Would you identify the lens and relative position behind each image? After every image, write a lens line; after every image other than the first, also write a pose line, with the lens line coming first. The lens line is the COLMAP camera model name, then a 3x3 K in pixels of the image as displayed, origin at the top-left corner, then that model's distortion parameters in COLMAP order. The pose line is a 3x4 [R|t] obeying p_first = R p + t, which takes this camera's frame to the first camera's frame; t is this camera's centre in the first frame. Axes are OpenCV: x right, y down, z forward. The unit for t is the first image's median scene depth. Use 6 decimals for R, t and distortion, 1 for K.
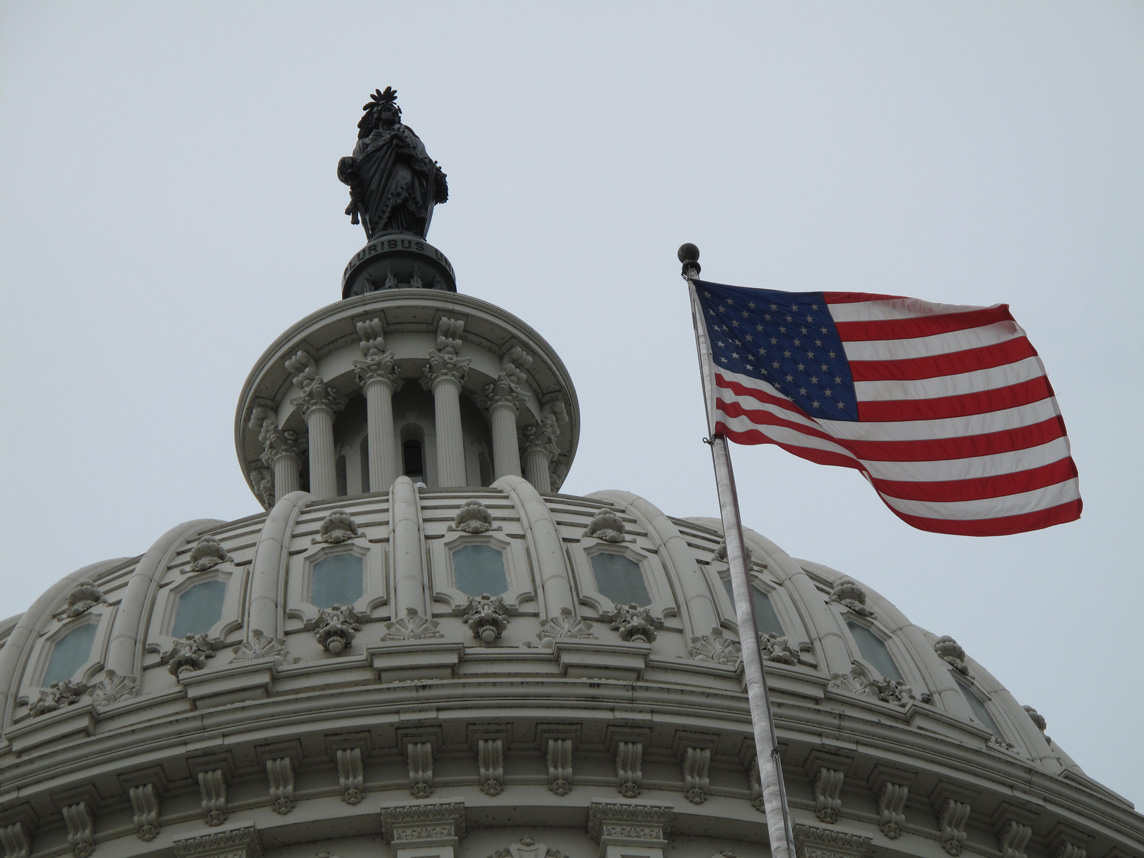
lens RADIAL K [[4612.9, 0, 572.0], [0, 4612.9, 429.0], [0, 0, 1]] dist [0.120414, 1.359499]
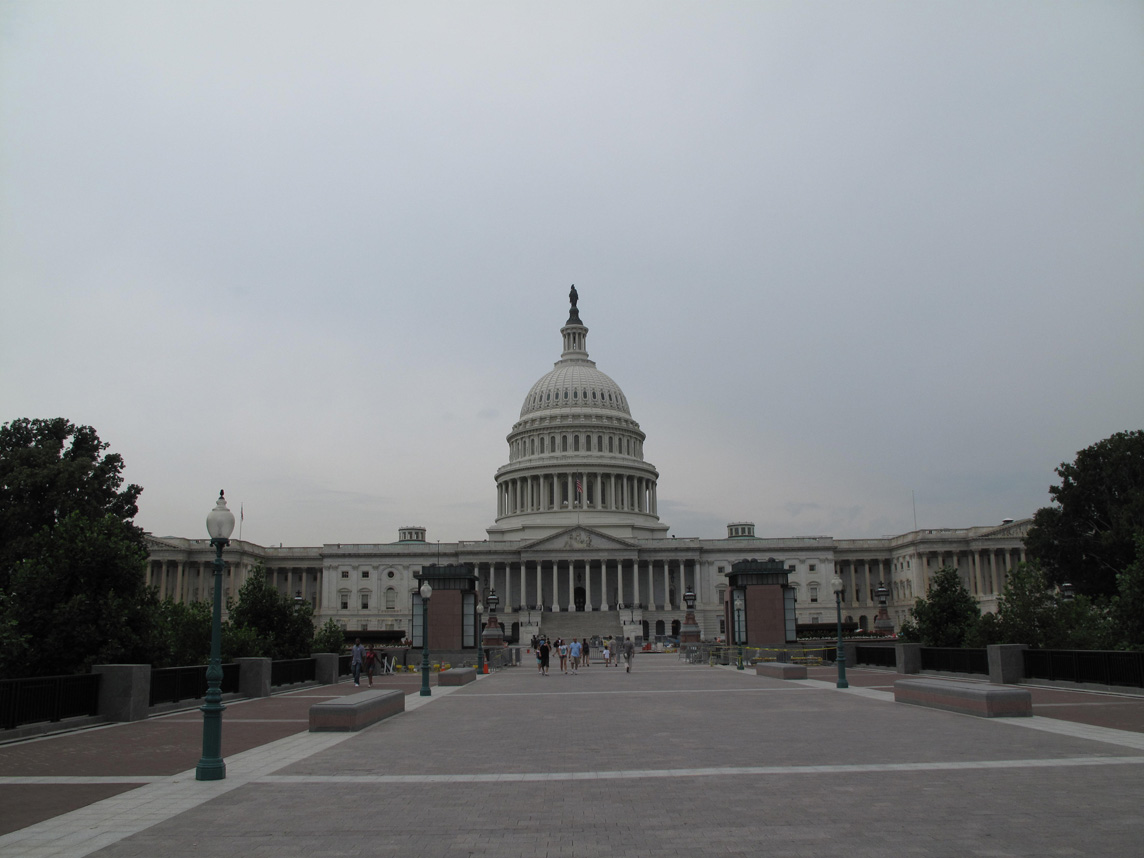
lens RADIAL K [[961.9, 0, 577.1], [0, 961.9, 441.5], [0, 0, 1]] dist [-0.146075, 0.114000]
pose [[0.997662, 0.039153, -0.056019, 0.128024], [0.006679, 0.759879, 0.650030, -1.455214], [0.068018, -0.648884, 0.757841, -1.129617]]
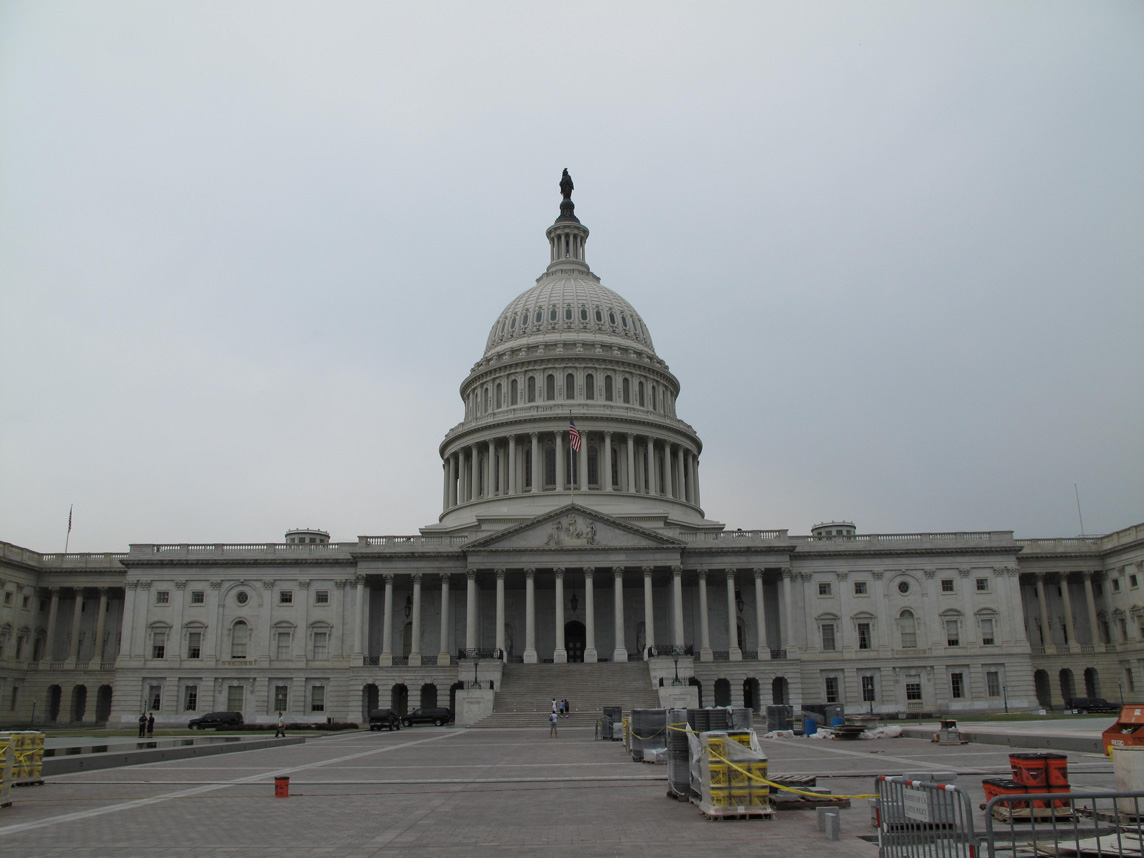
lens RADIAL K [[961.9, 0, 577.1], [0, 961.9, 441.5], [0, 0, 1]] dist [-0.146075, 0.114000]
pose [[0.997737, 0.033245, -0.058445, 0.091645], [0.007920, 0.805055, 0.593147, -0.704360], [0.066770, -0.592268, 0.802970, -0.544153]]
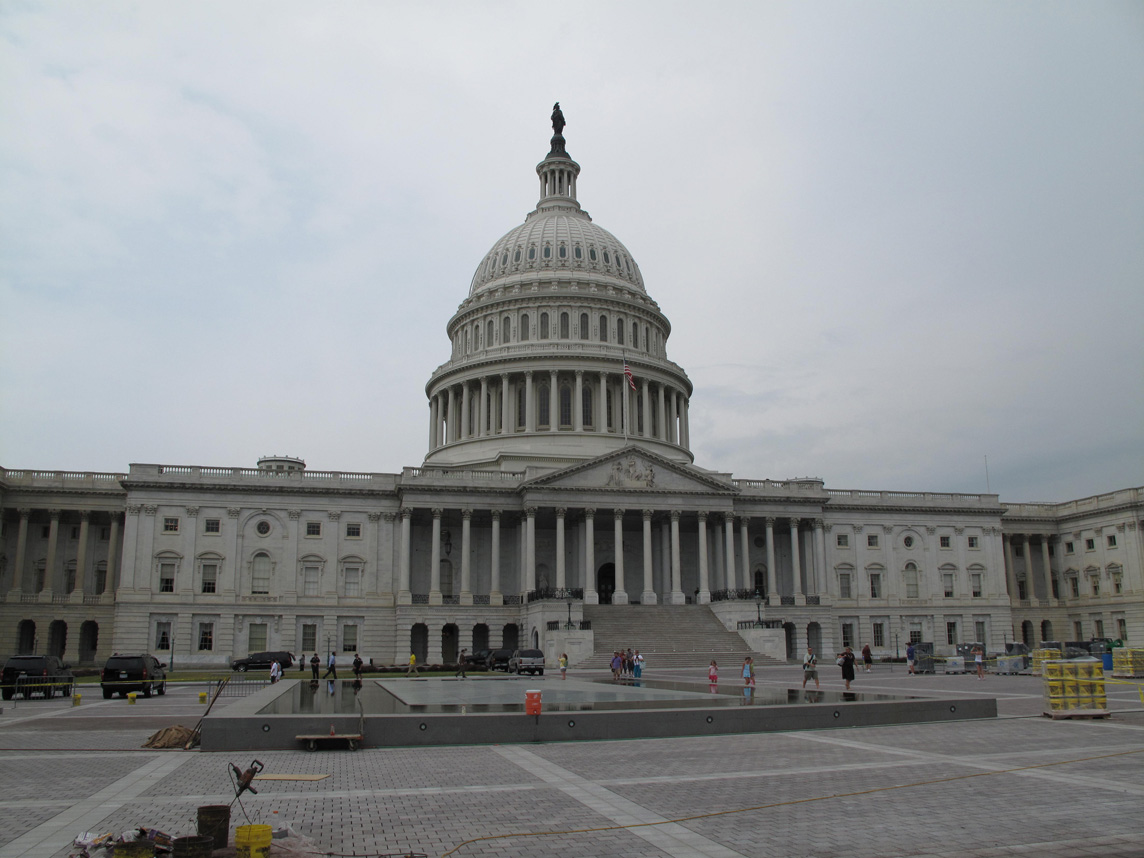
lens RADIAL K [[961.9, 0, 577.1], [0, 961.9, 441.5], [0, 0, 1]] dist [-0.146075, 0.114000]
pose [[0.980987, 0.095440, 0.168986, -0.236795], [-0.180721, 0.766635, 0.616126, -0.656709], [-0.070747, -0.634951, 0.769306, -0.535403]]
